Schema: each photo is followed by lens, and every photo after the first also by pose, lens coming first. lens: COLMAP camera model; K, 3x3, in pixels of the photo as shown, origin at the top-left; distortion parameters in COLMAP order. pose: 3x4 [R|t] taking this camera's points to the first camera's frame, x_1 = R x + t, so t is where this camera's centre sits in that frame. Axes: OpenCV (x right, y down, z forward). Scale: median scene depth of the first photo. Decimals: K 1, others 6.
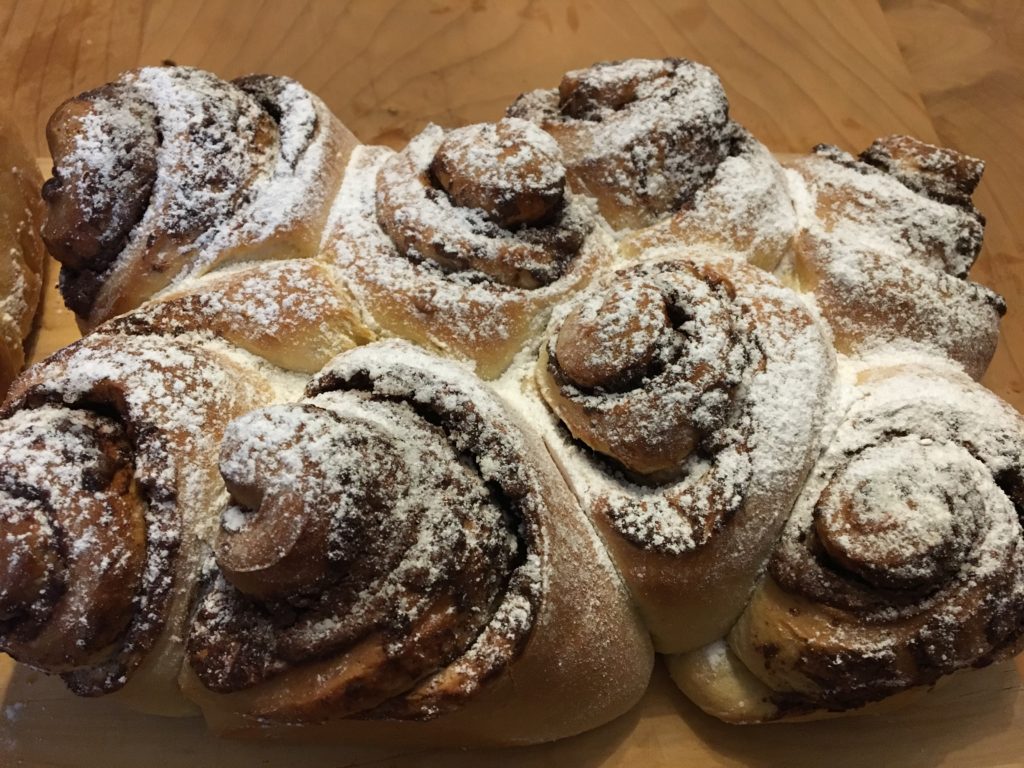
lens RADIAL K [[876.6, 0, 512.0], [0, 876.6, 384.0], [0, 0, 1]] dist [0.101666, -0.188358]
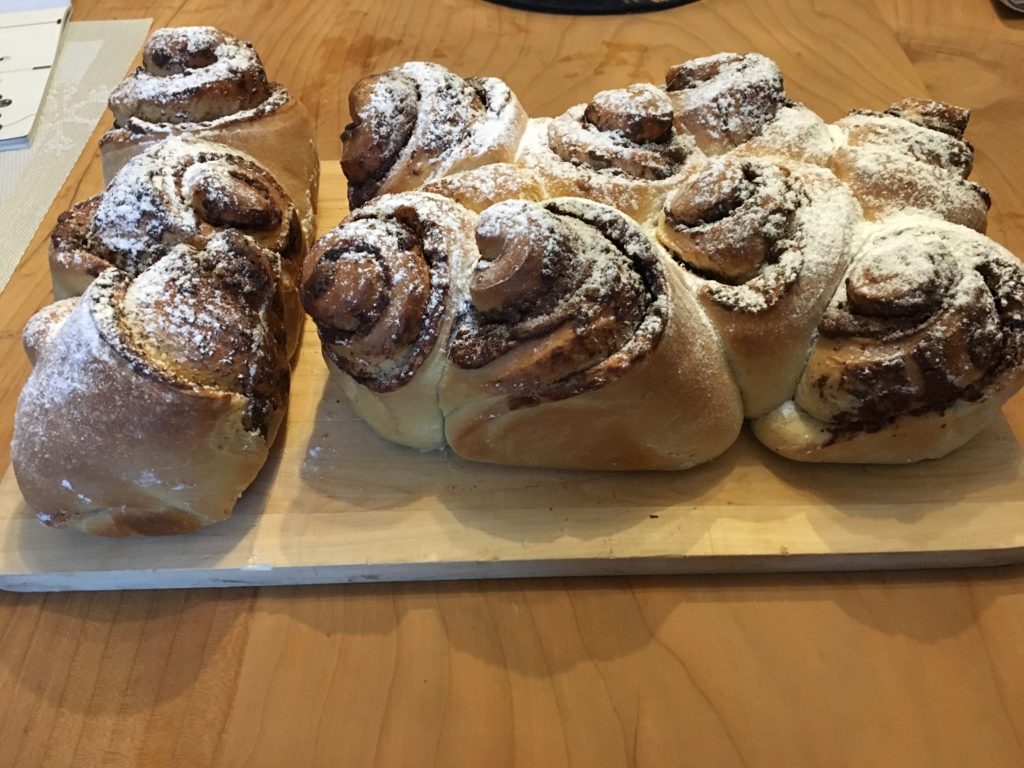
lens RADIAL K [[876.6, 0, 512.0], [0, 876.6, 384.0], [0, 0, 1]] dist [0.101666, -0.188358]
pose [[0.994876, -0.012222, -0.100360, -0.079353], [-0.005867, 0.984014, -0.177993, 0.572787], [0.100931, 0.177670, 0.978901, -0.511079]]
